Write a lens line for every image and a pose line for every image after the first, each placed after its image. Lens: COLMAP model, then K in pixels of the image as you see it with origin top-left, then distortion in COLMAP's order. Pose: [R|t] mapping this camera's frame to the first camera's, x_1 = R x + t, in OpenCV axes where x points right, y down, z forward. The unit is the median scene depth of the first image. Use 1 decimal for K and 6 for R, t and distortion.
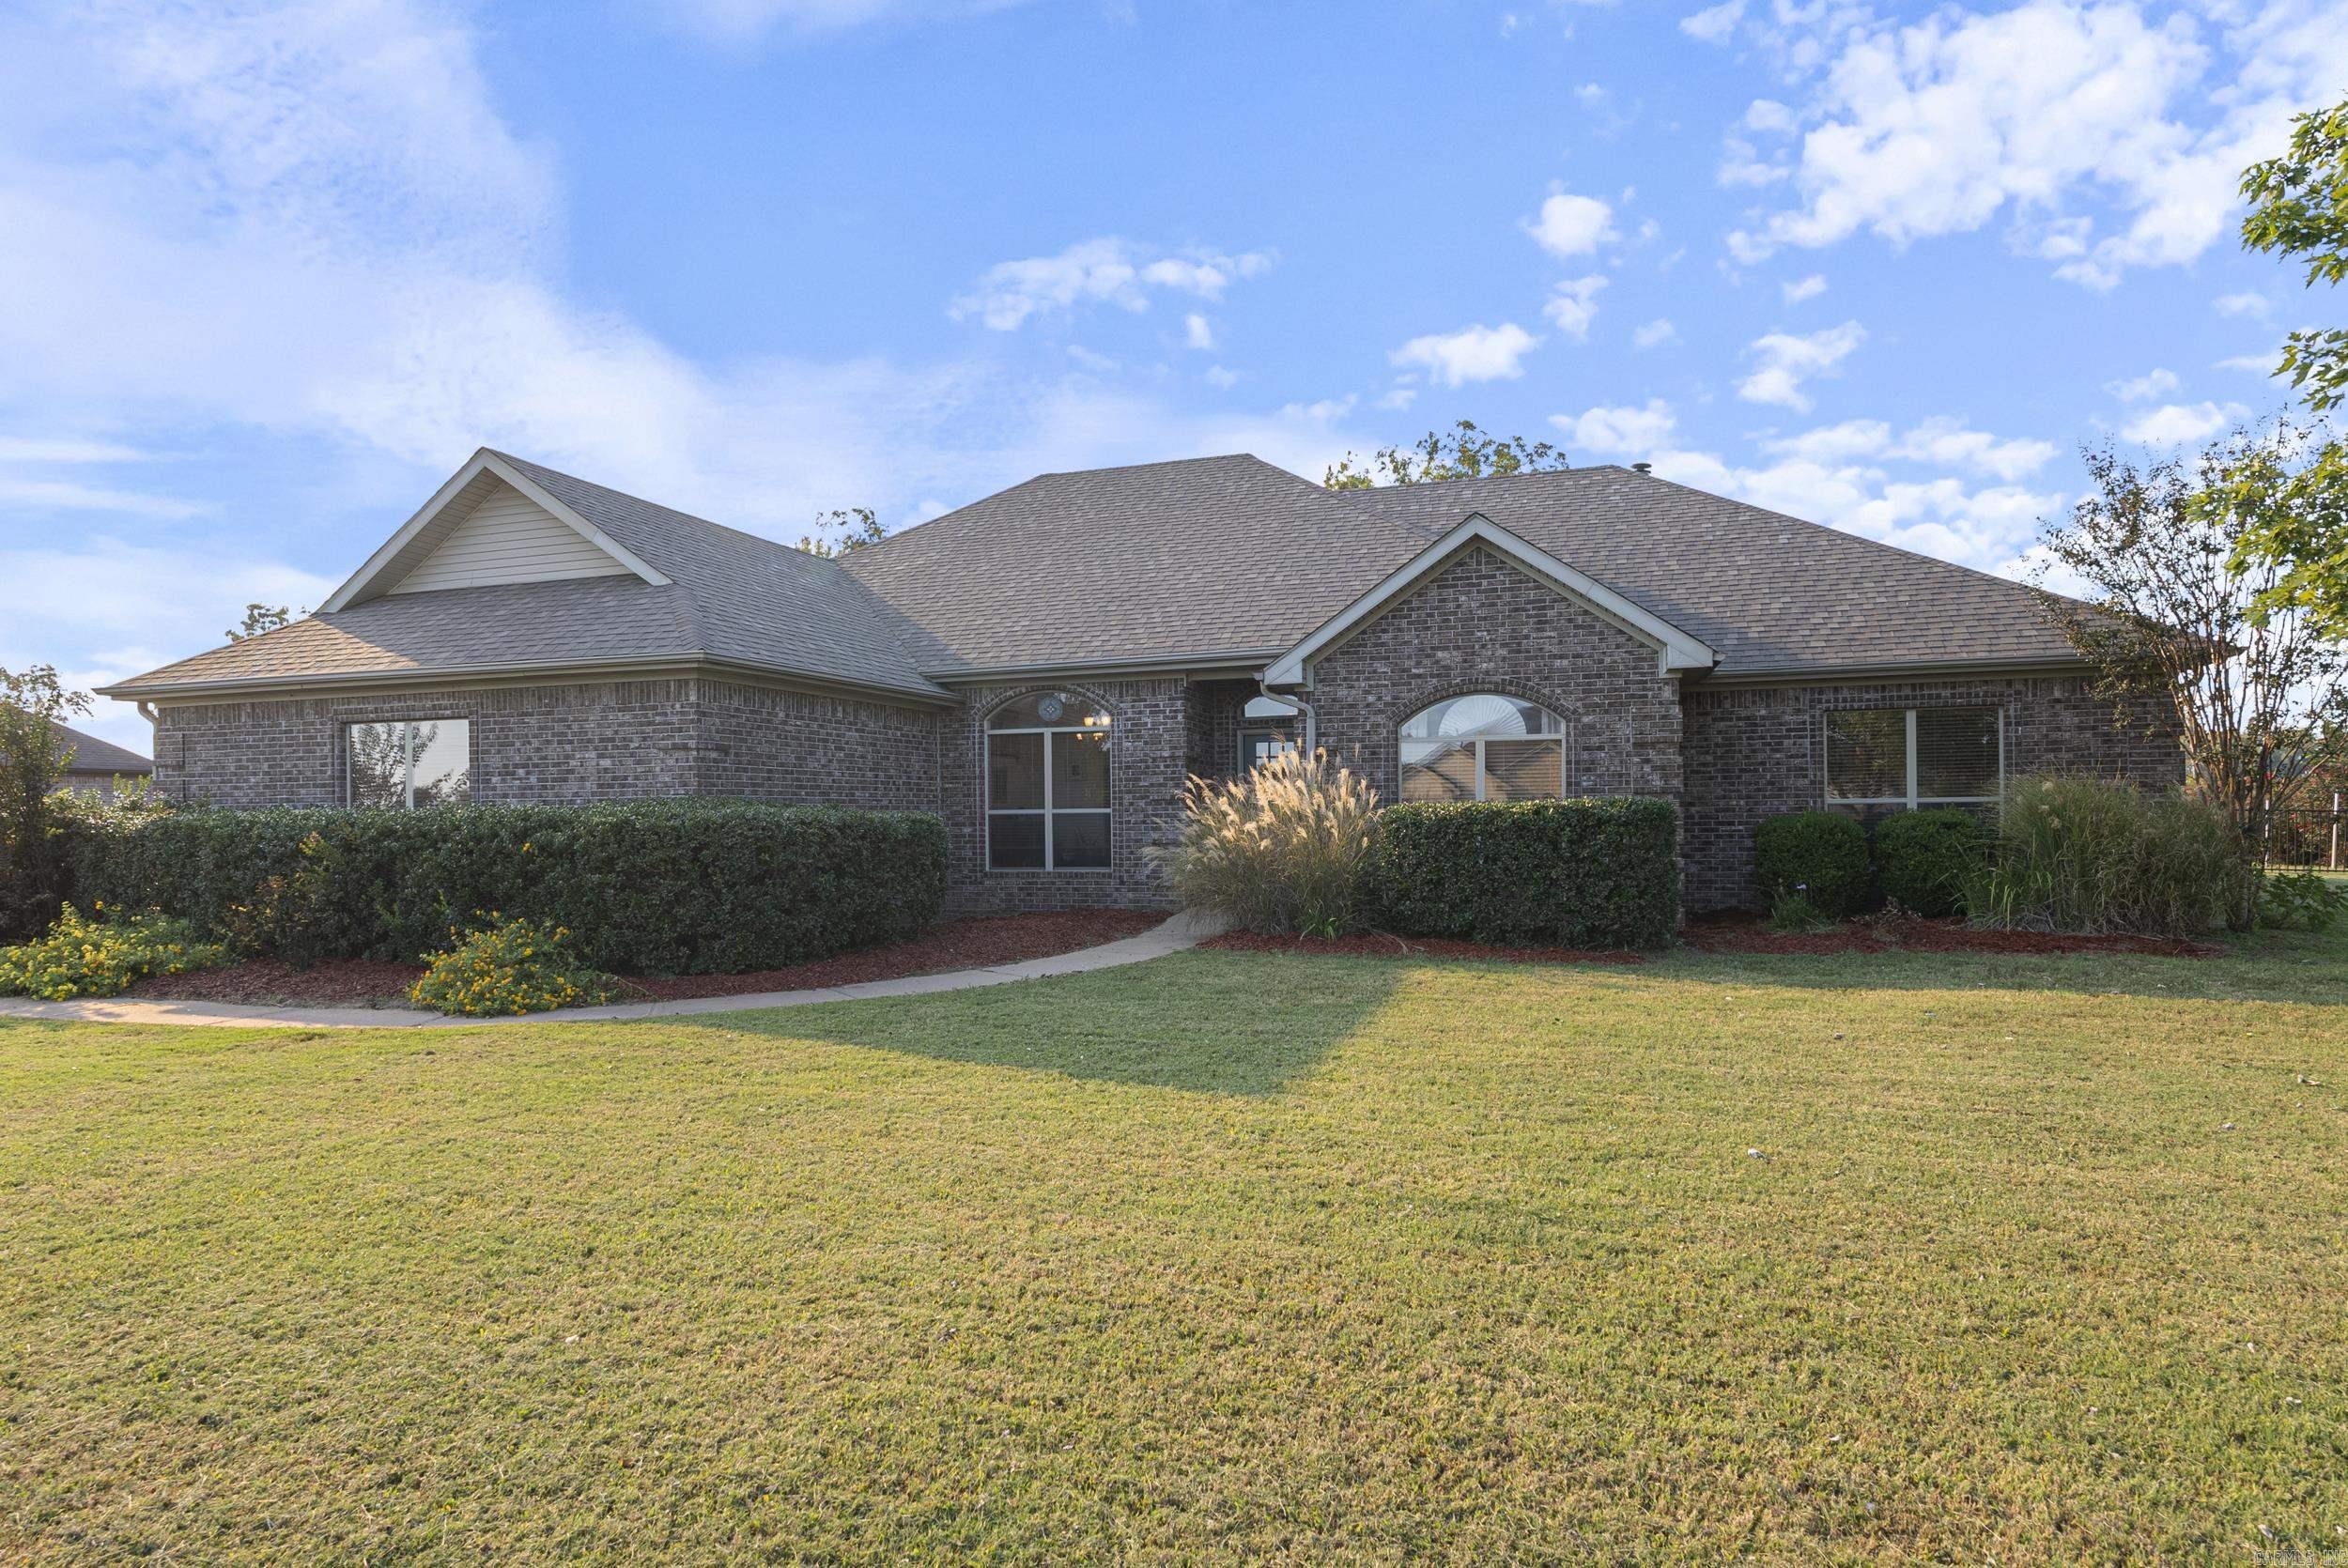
lens RADIAL K [[1295.7, 0, 1176.3], [0, 1295.7, 825.1], [0, 0, 1]] dist [-0.006460, -0.000890]
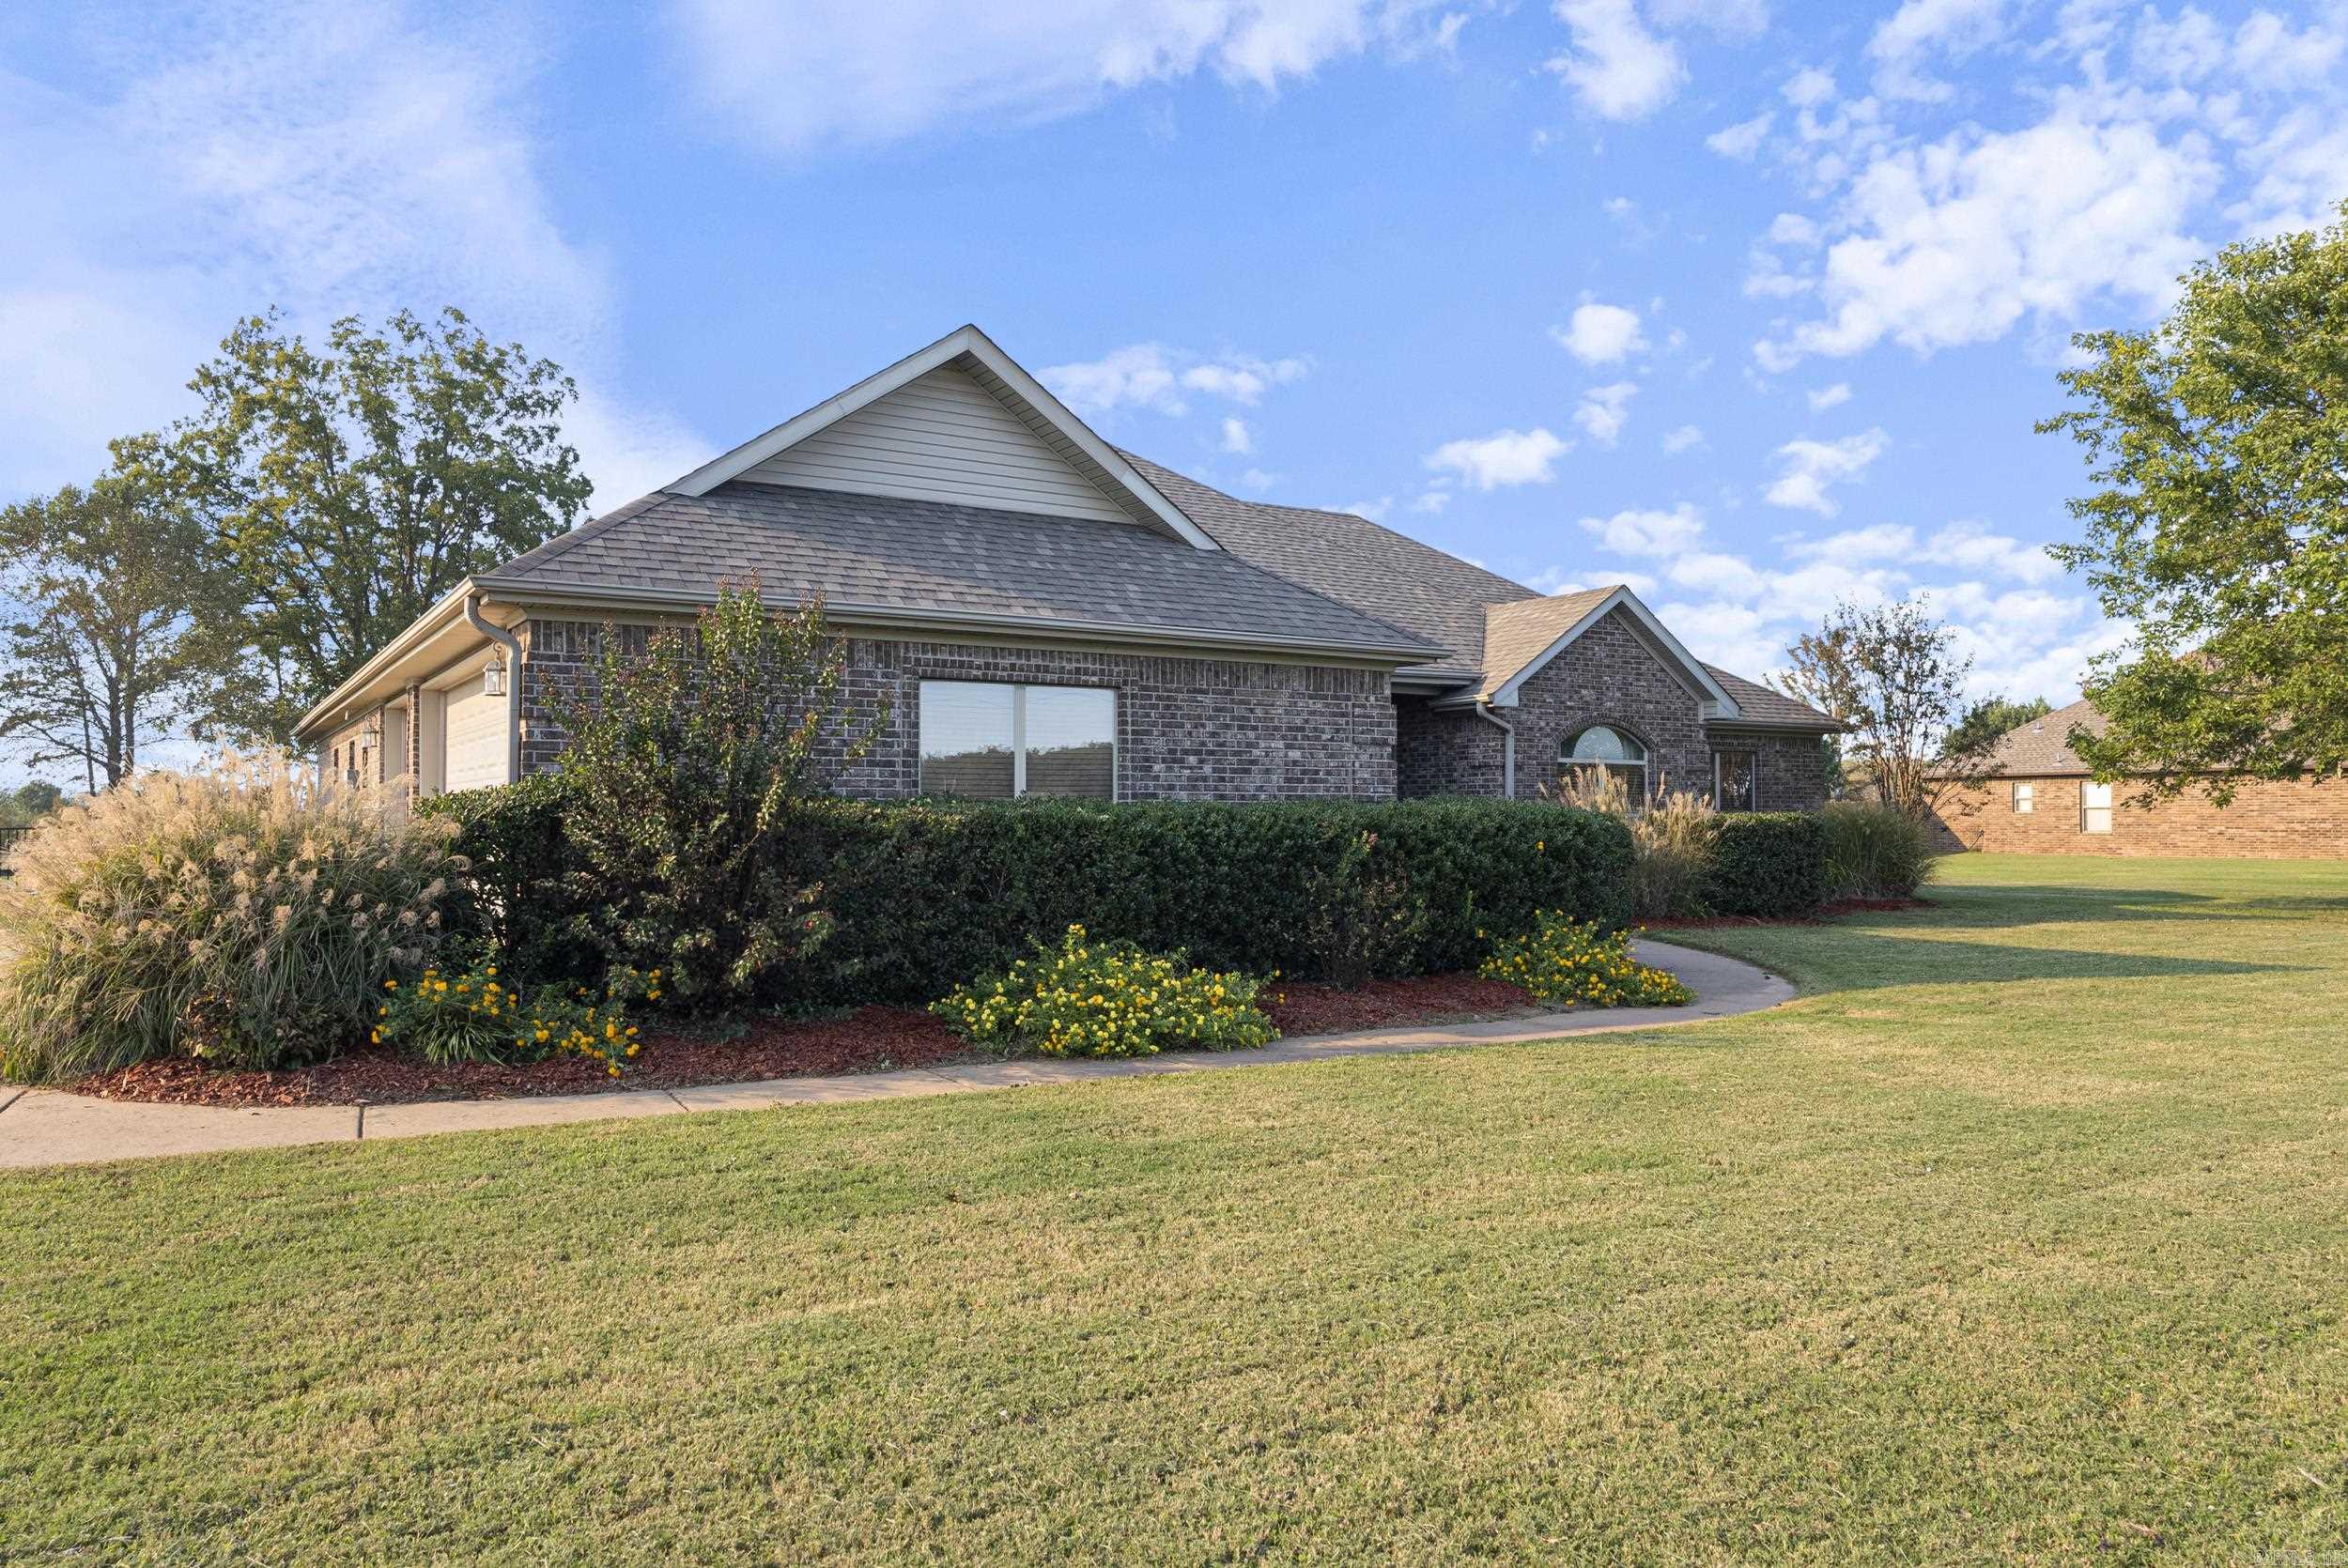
lens RADIAL K [[1606.0, 0, 1177.6], [0, 1606.0, 786.9], [0, 0, 1]] dist [-0.008203, 0.001562]
pose [[0.641635, 0.026864, 0.766539, -1.269249], [-0.004063, 0.999491, -0.031627, 0.009317], [-0.766999, 0.017179, 0.641418, 0.328998]]
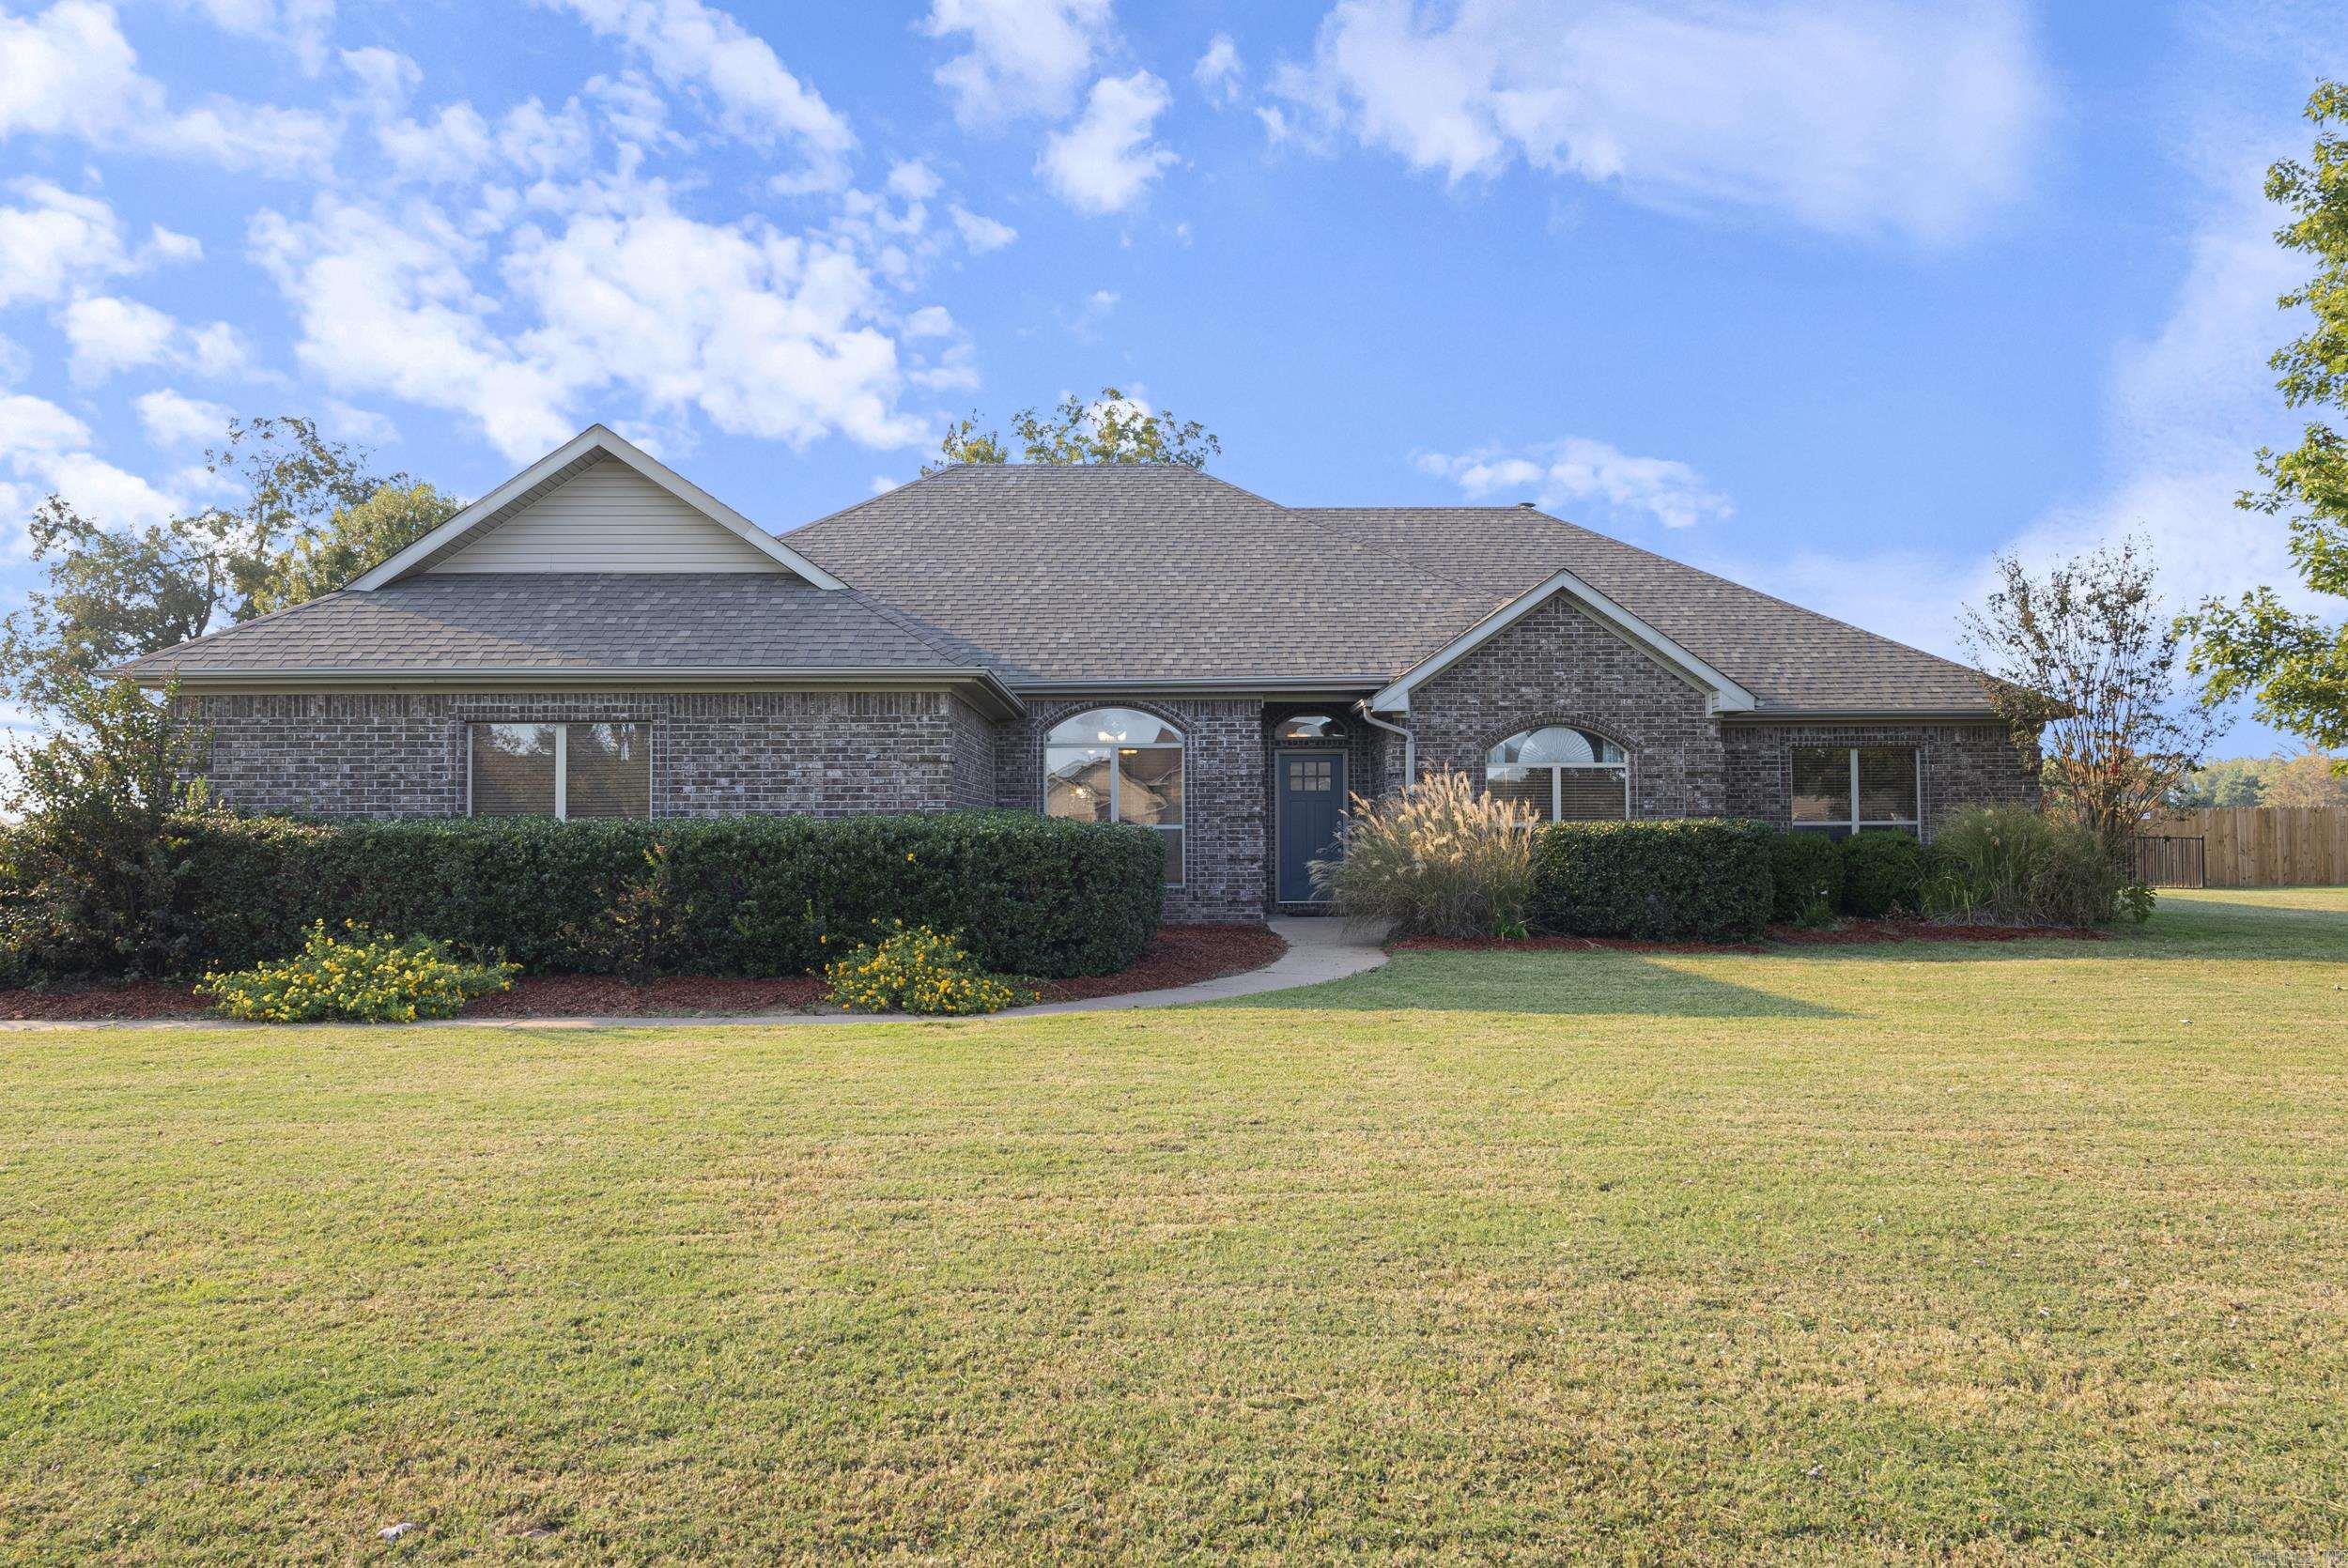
lens RADIAL K [[1606.0, 0, 1174.4], [0, 1606.0, 788.5], [0, 0, 1]] dist [-0.008203, 0.001562]
pose [[0.941308, 0.015418, 0.337196, -0.573791], [-0.003049, 0.999304, -0.037181, 0.006959], [-0.337535, 0.033970, 0.940700, -0.214590]]
